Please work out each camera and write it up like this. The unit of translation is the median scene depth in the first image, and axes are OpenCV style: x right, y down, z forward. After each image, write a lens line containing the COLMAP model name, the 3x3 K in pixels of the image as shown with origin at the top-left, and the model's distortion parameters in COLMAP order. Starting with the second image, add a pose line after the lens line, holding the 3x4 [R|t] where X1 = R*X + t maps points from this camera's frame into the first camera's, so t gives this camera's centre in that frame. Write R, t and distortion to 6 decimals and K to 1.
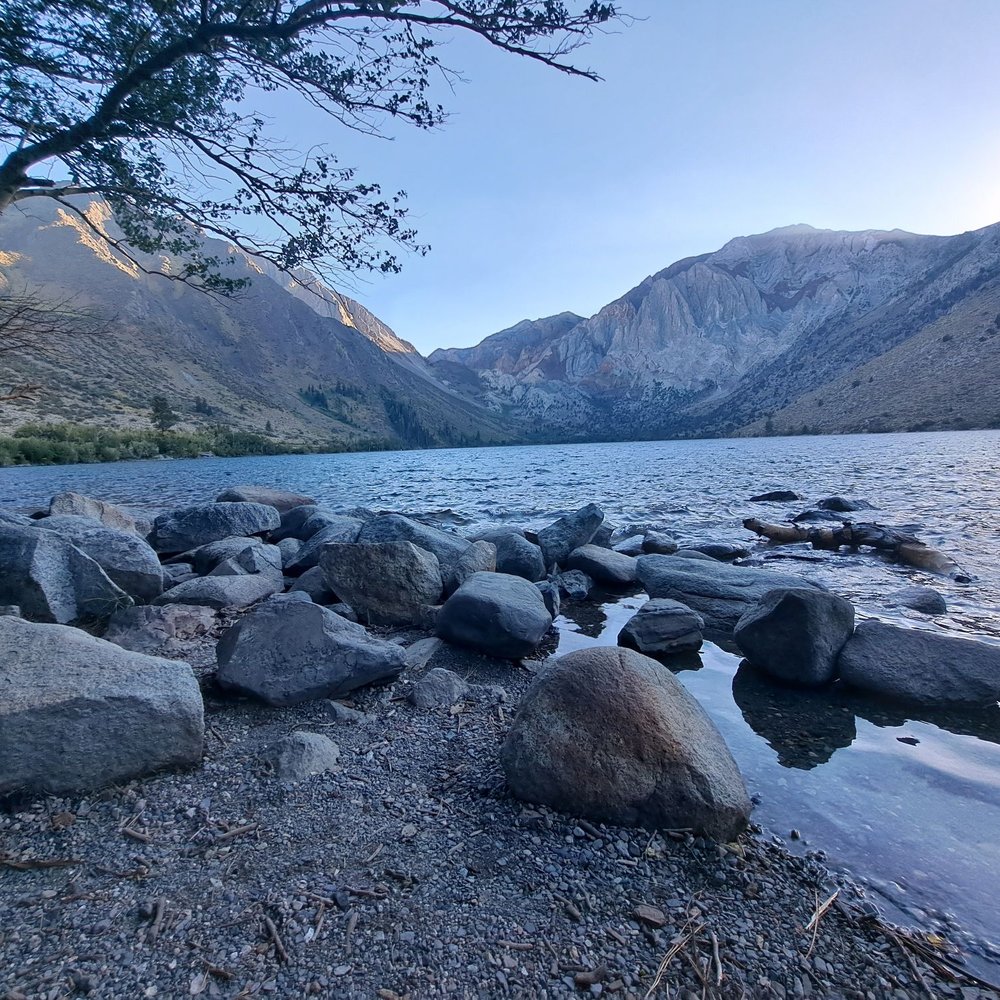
lens RADIAL K [[538.5, 0, 500.0], [0, 538.5, 500.0], [0, 0, 1]] dist [0.000125, -0.011141]
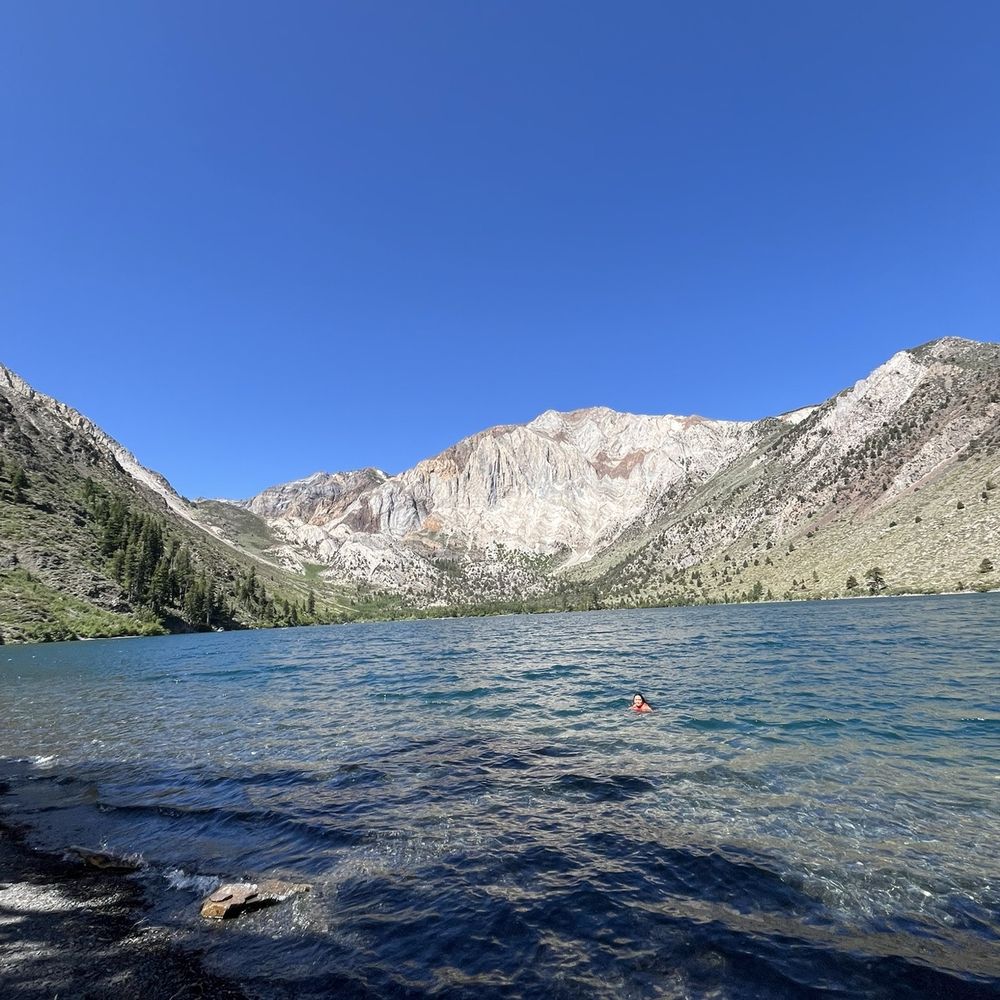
lens RADIAL K [[538.5, 0, 500.0], [0, 538.5, 500.0], [0, 0, 1]] dist [0.000125, -0.011141]
pose [[0.912408, 0.076113, 0.402143, -0.049501], [0.056915, 0.949414, -0.308825, -0.024559], [-0.405306, 0.304663, 0.861921, 0.257383]]
